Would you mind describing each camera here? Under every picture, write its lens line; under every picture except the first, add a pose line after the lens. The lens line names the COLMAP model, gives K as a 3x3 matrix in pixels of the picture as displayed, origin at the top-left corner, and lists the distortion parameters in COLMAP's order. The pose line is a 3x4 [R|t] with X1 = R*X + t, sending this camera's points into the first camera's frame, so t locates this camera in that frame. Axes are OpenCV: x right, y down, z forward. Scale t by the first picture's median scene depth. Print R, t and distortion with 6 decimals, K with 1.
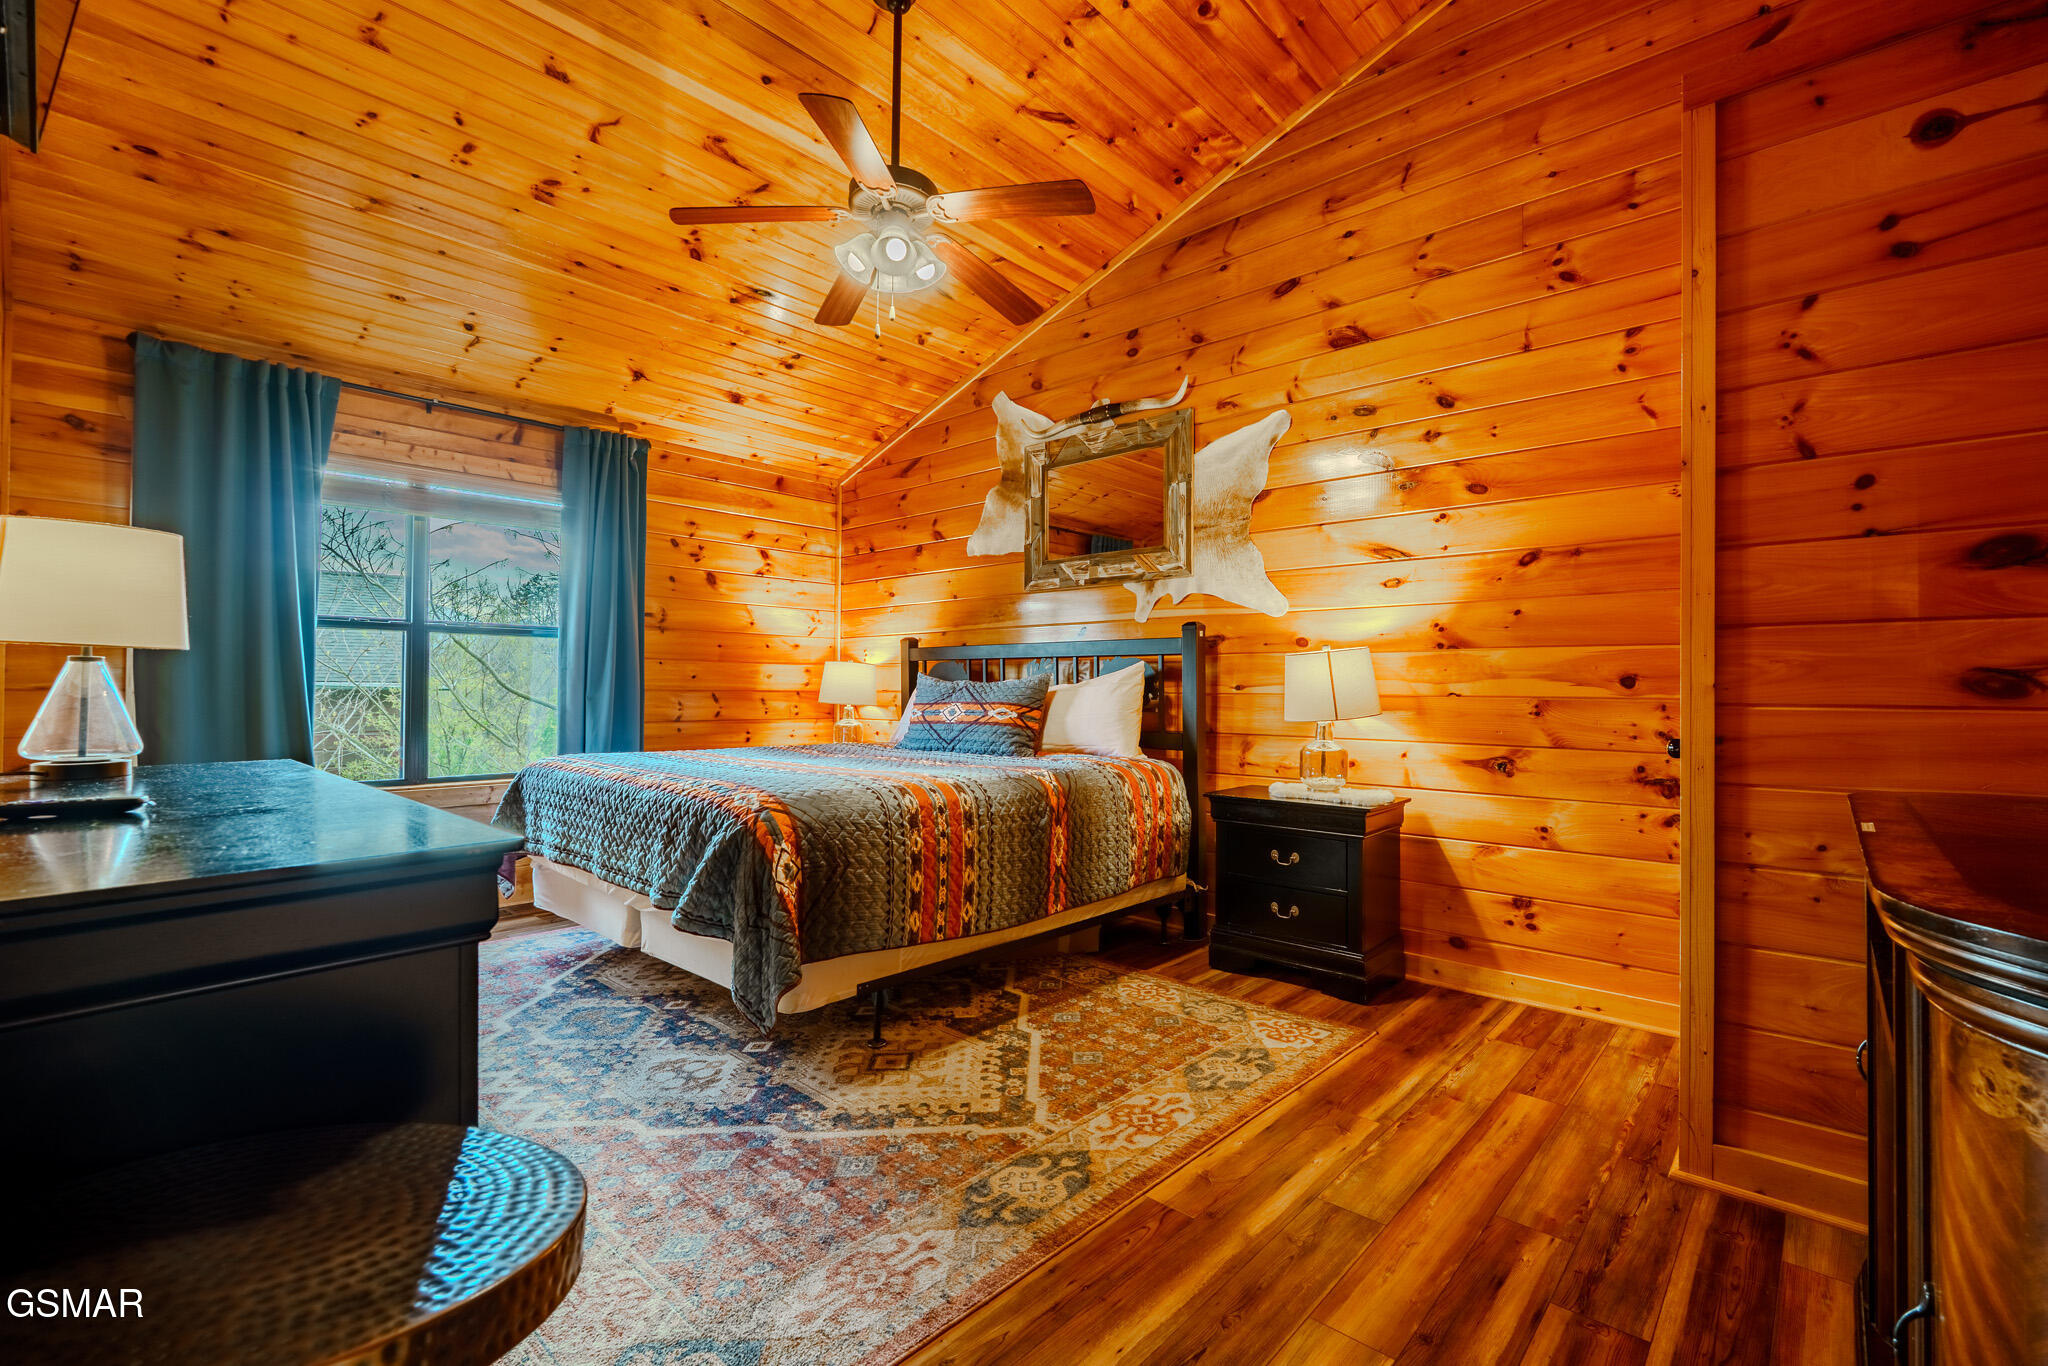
lens RADIAL K [[909.1, 0, 1026.2], [0, 909.1, 676.6], [0, 0, 1]] dist [-0.006860, 0.000724]
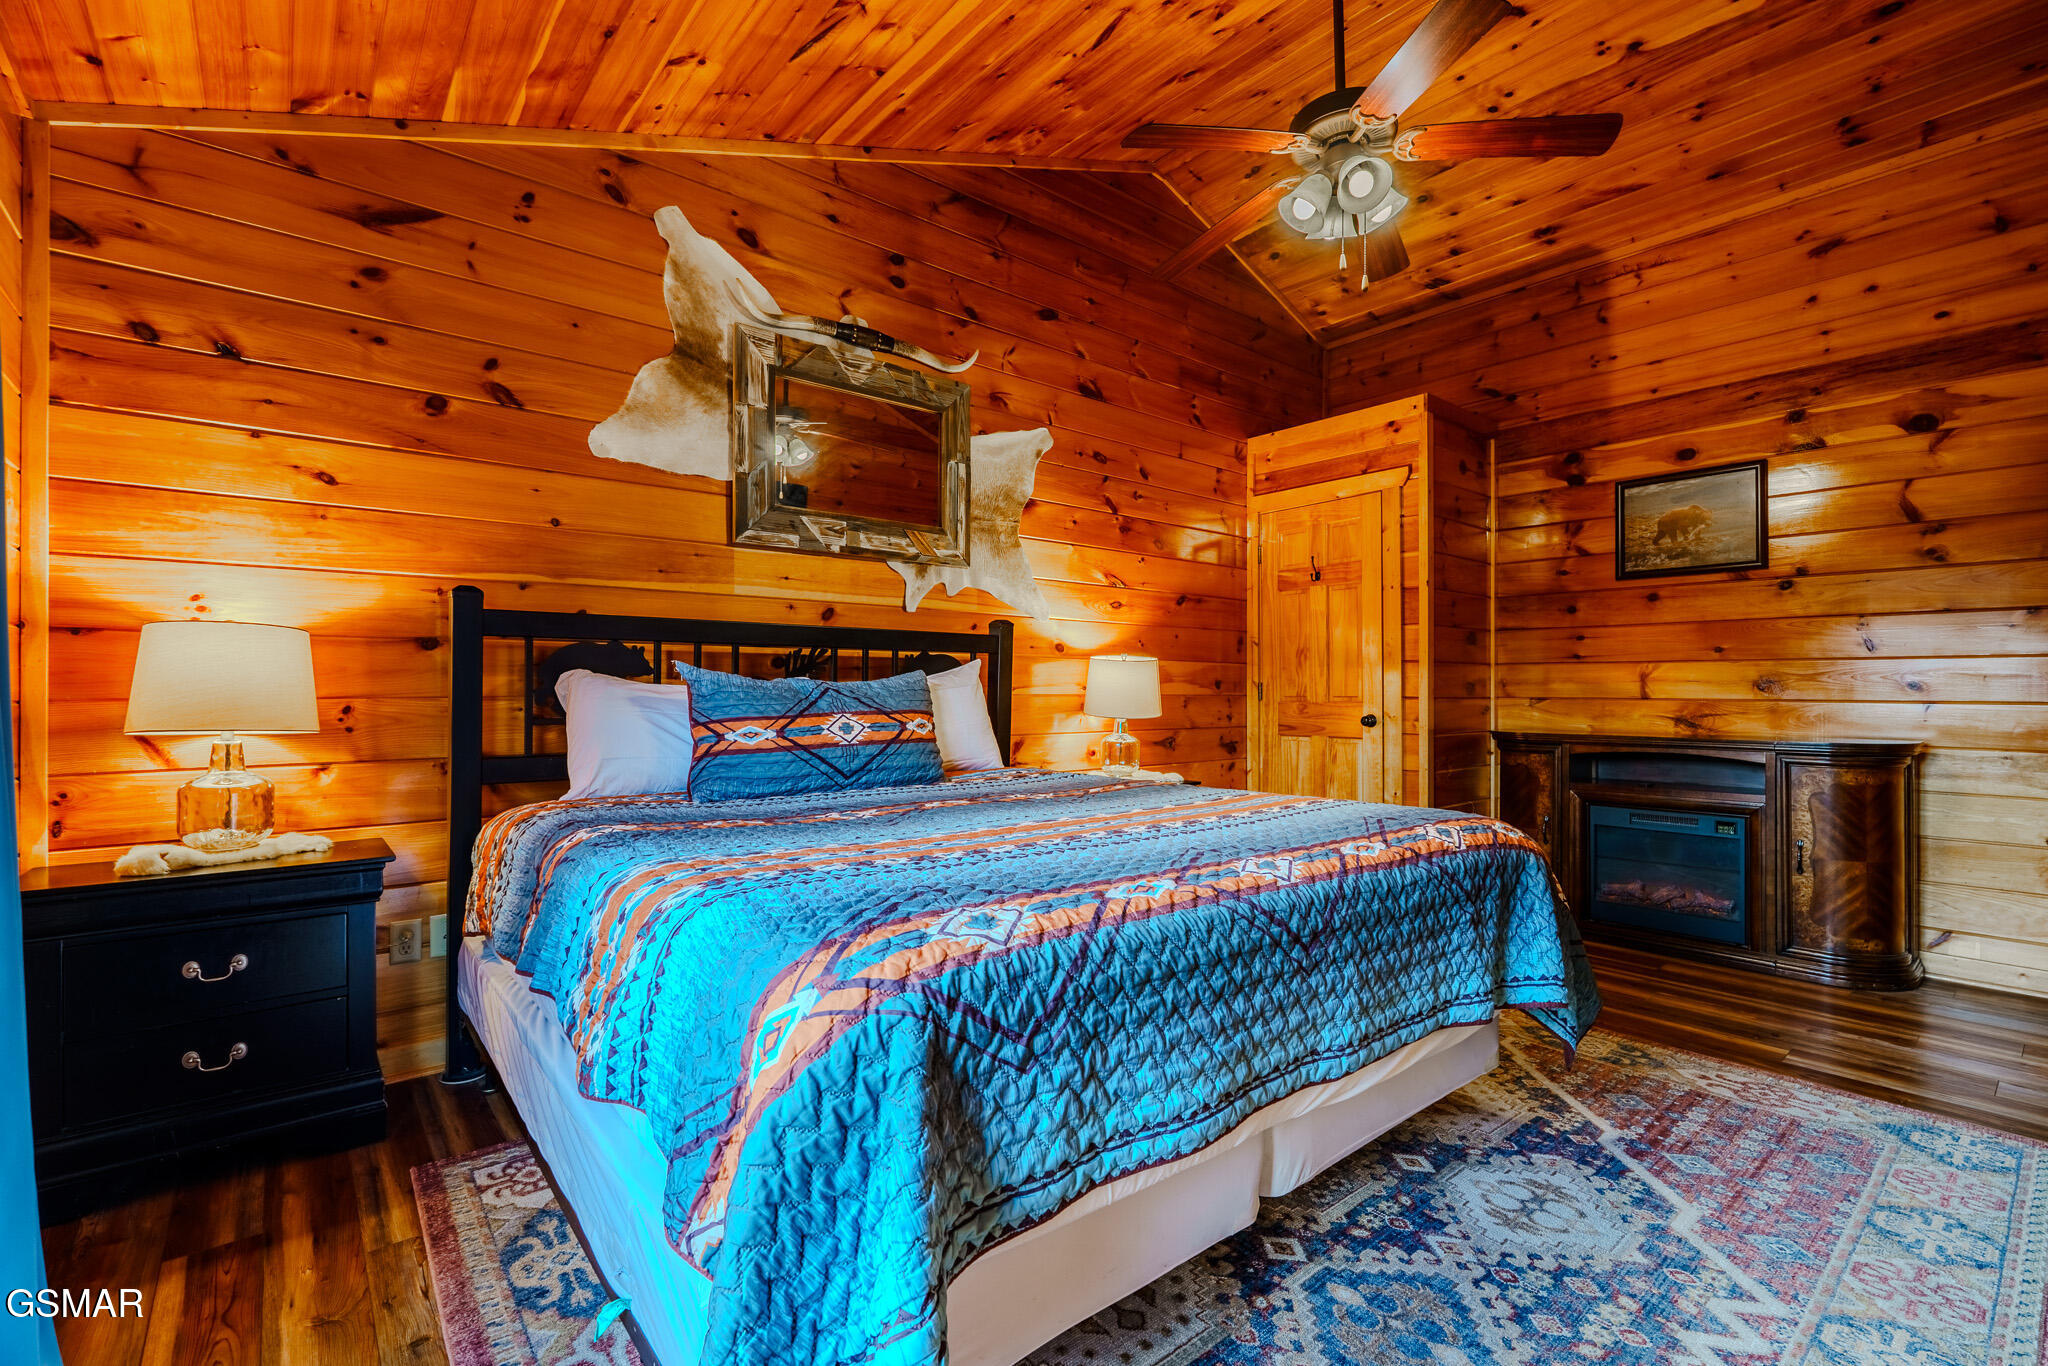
lens RADIAL K [[909.1, 0, 1027.1], [0, 909.1, 690.1], [0, 0, 1]] dist [-0.006860, 0.000724]
pose [[0.132002, -0.005091, 0.991236, -0.728512], [-0.014745, 0.999866, 0.007099, 0.005750], [-0.991140, -0.015553, 0.131909, 0.818190]]
